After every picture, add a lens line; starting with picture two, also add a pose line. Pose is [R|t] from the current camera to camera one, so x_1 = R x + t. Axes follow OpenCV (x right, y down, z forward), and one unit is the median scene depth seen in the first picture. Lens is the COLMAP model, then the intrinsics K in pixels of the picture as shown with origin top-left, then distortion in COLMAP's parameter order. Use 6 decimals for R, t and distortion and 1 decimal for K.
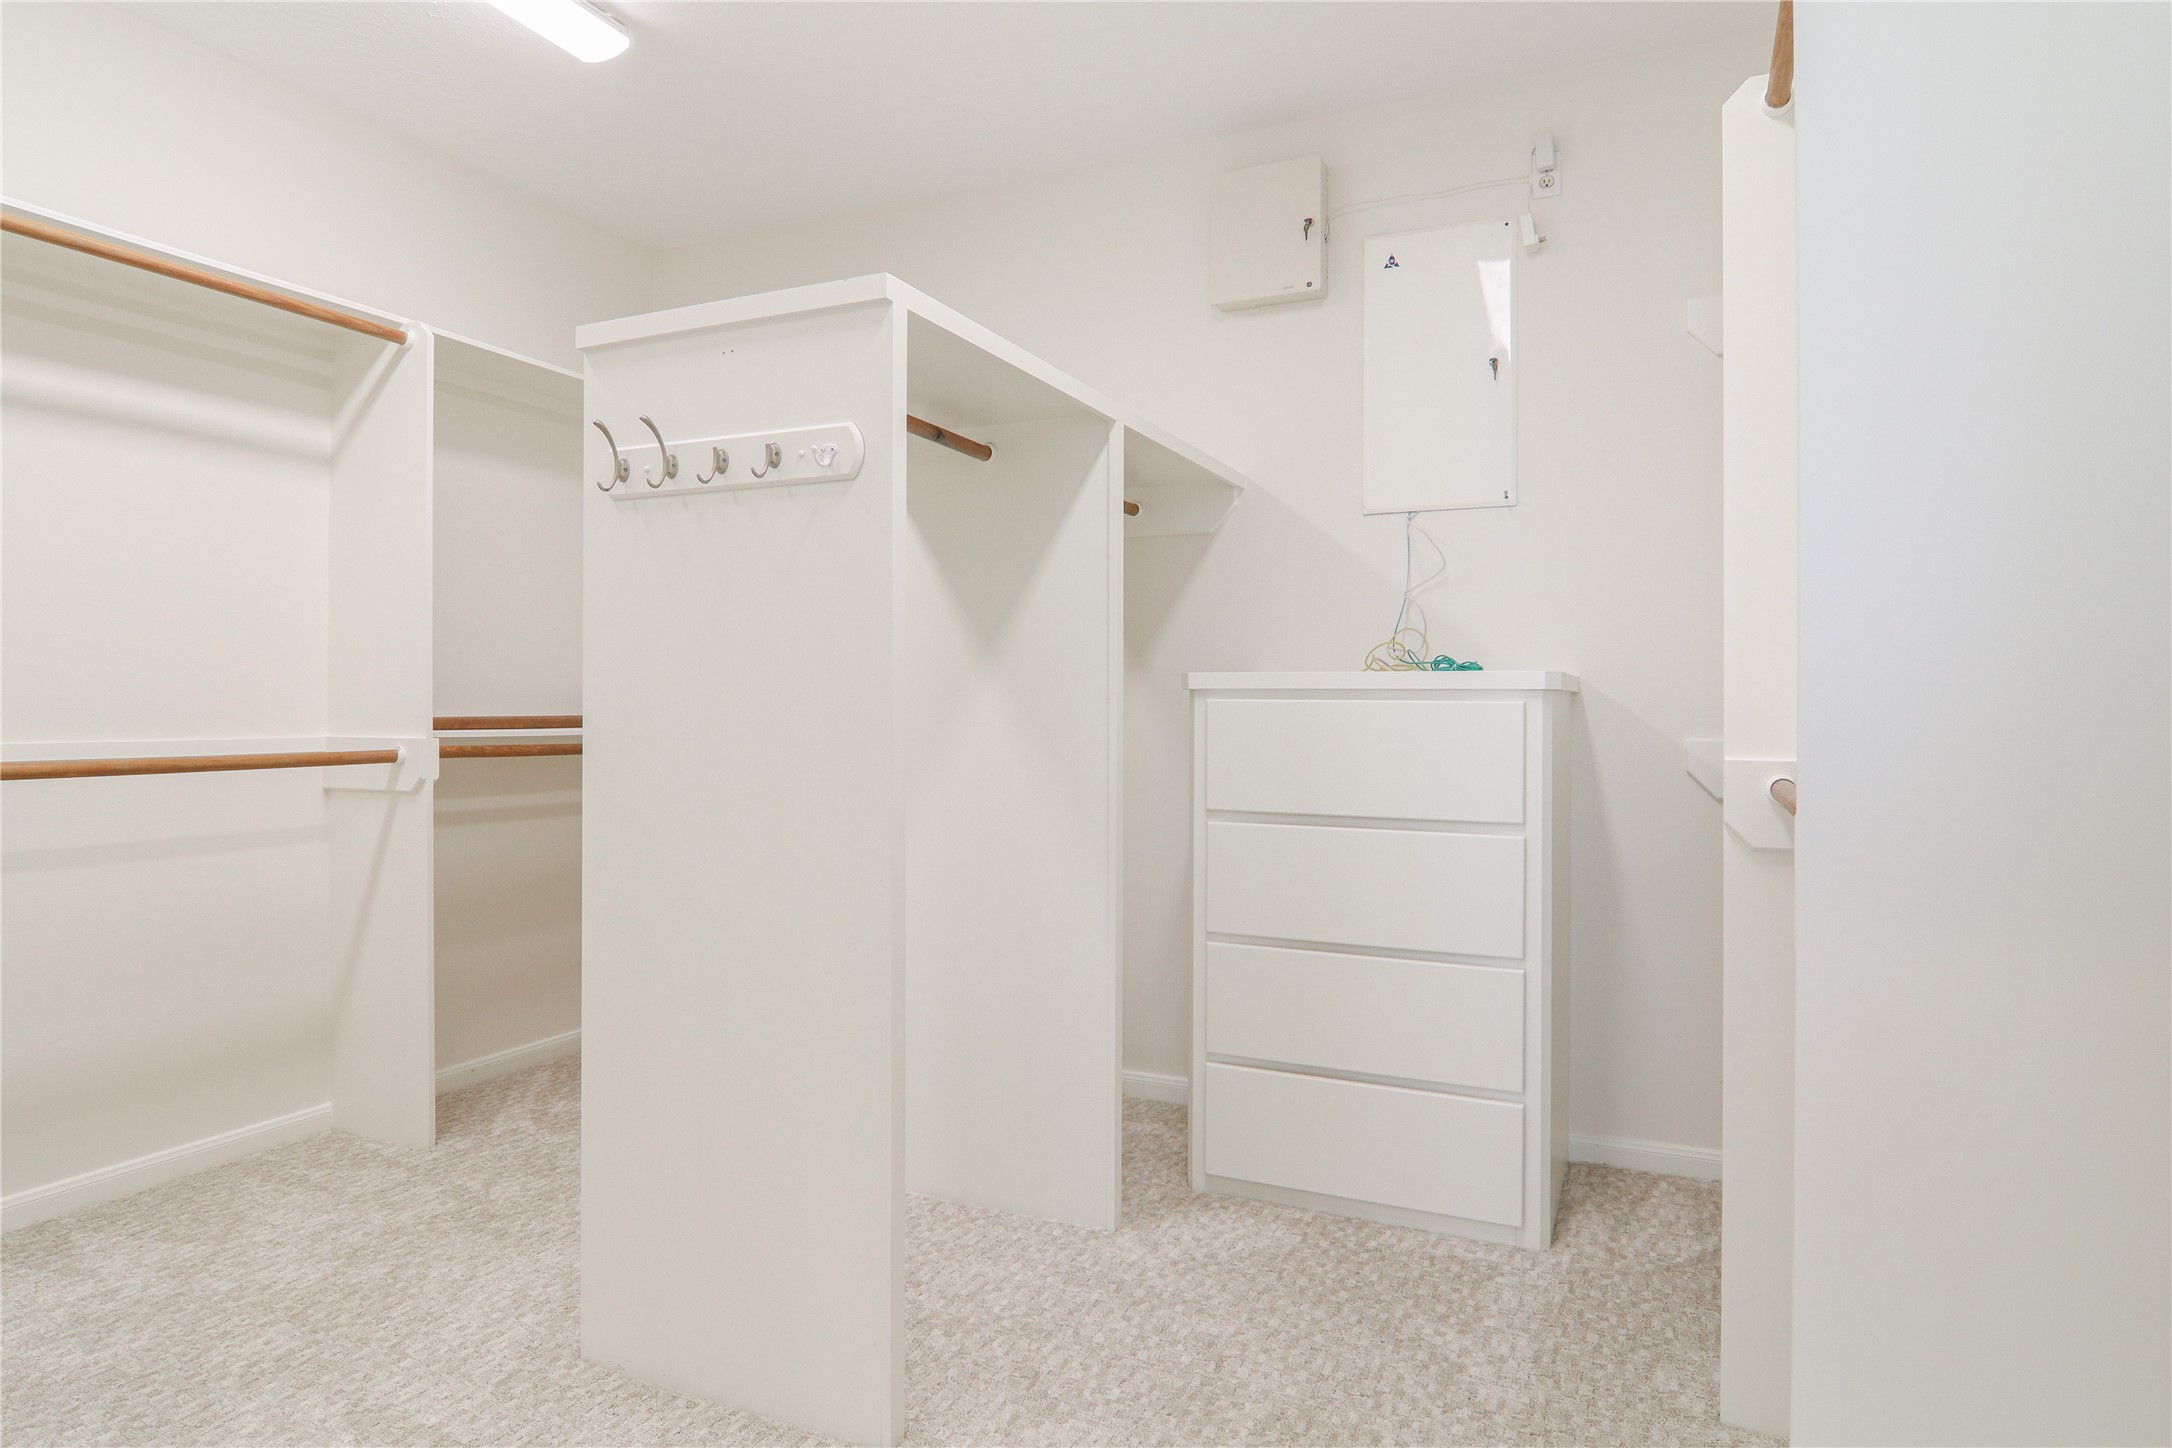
lens RADIAL K [[1210.0, 0, 1110.1], [0, 1210.0, 713.1], [0, 0, 1]] dist [-0.021477, -0.000950]
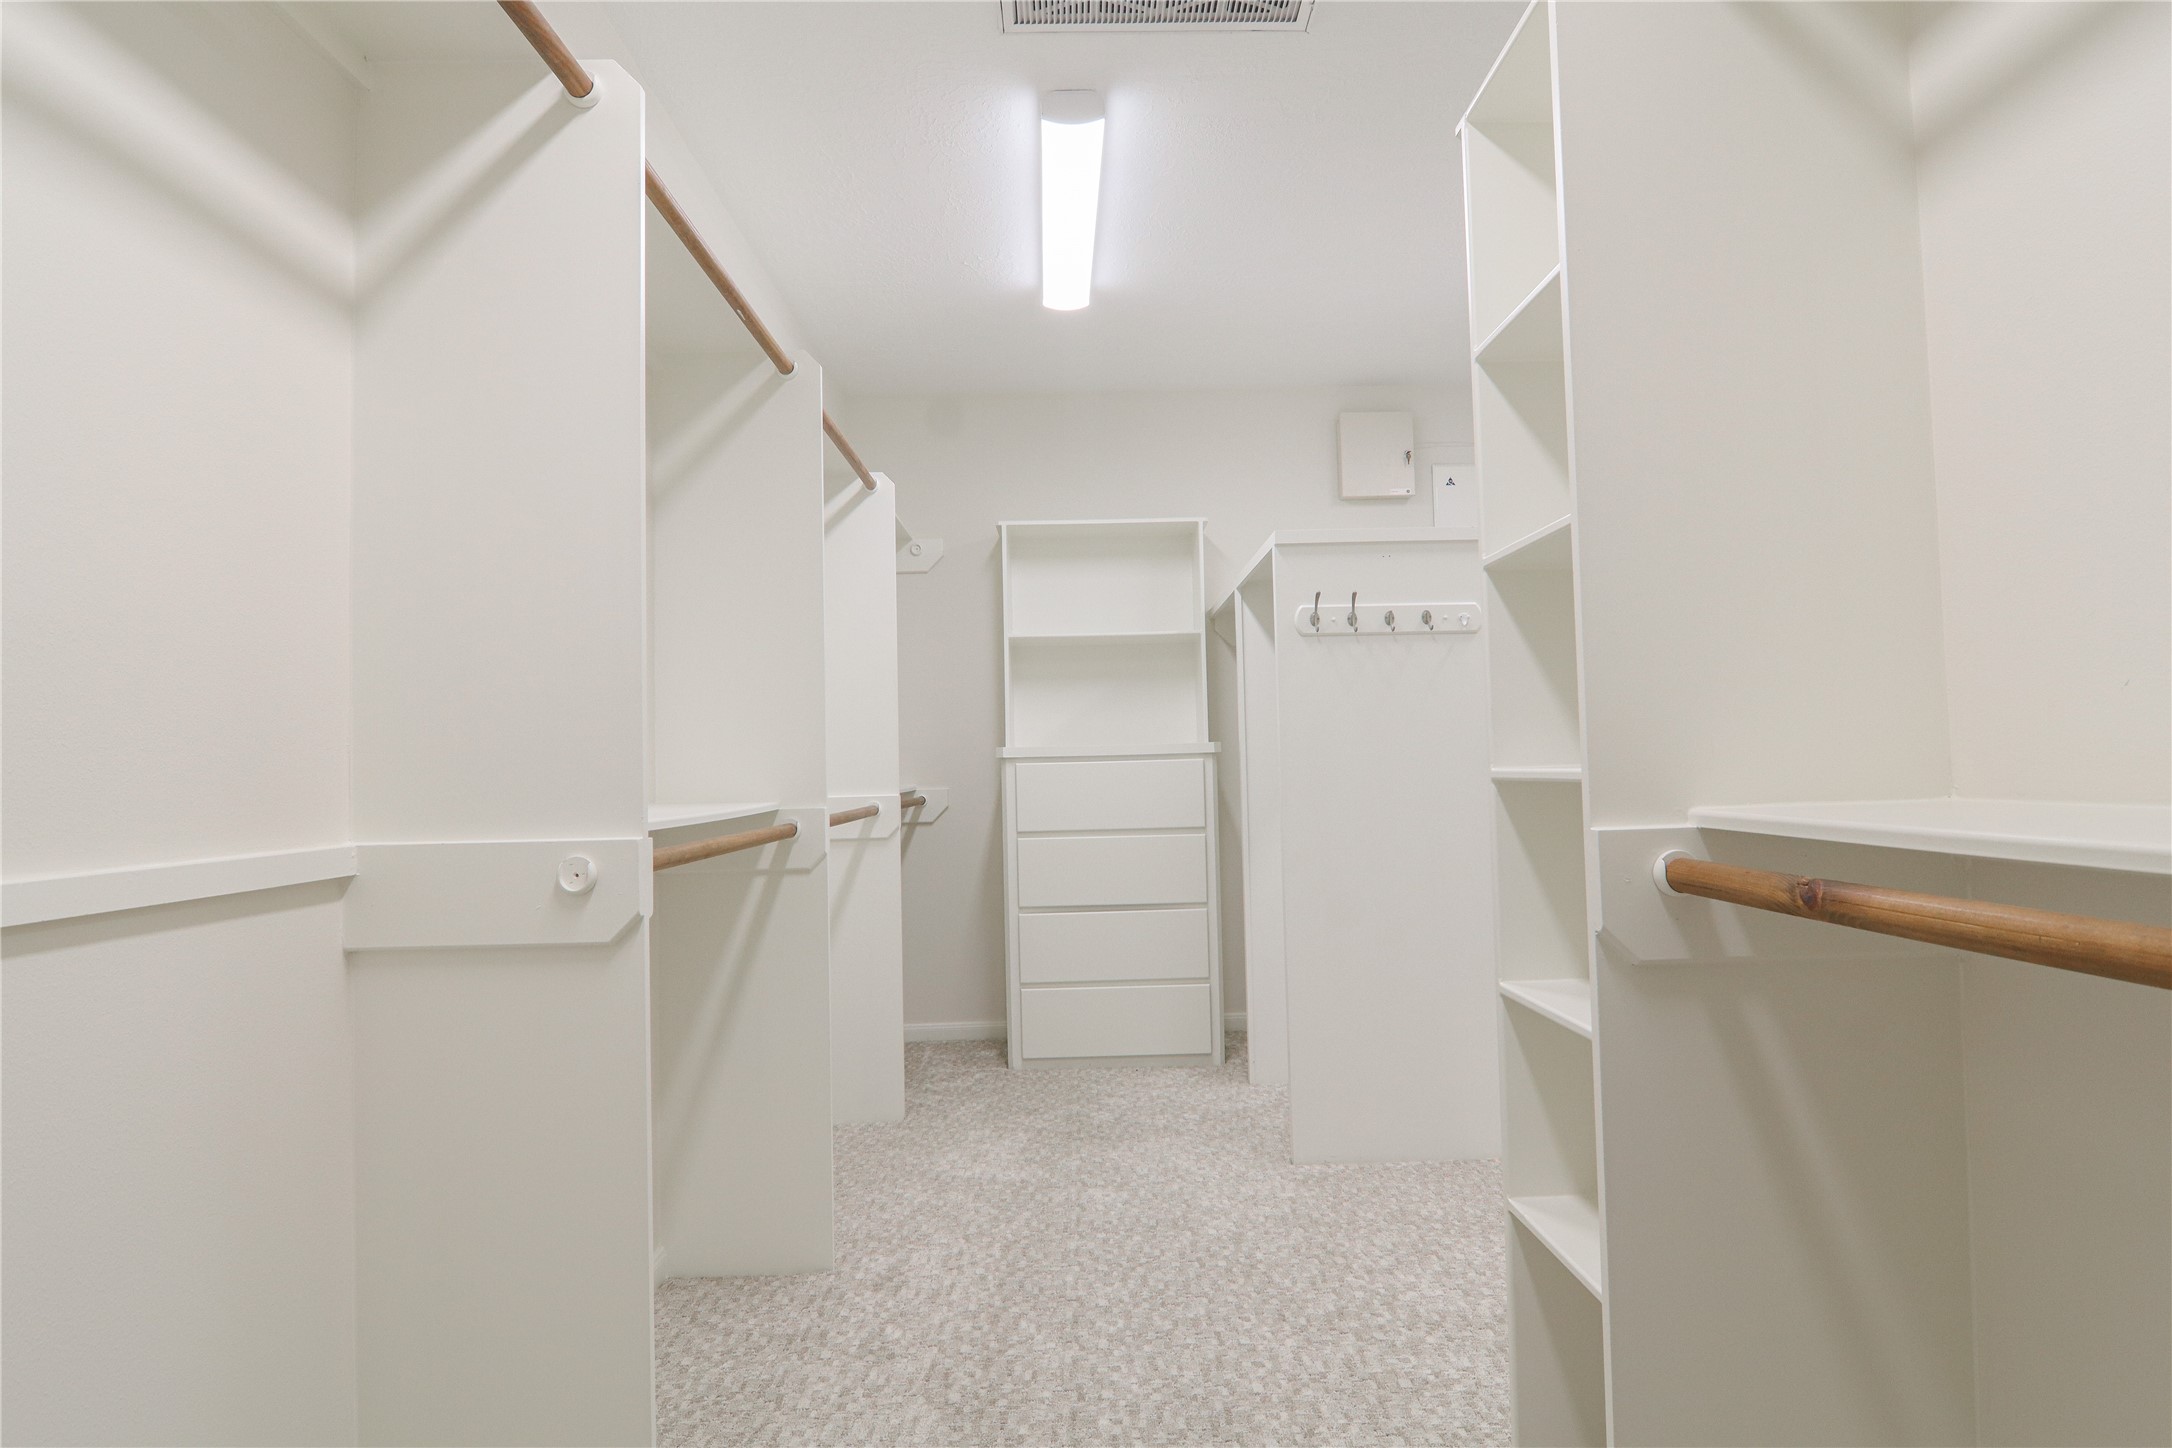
lens RADIAL K [[1192.1, 0, 1086.0], [0, 1192.1, 724.0], [0, 0, 1]] dist [0.000568, 0.000039]
pose [[0.911154, -0.009055, 0.411967, -1.154298], [0.029151, 0.998670, -0.042524, 0.005639], [-0.411034, 0.050755, 0.910206, -0.316519]]
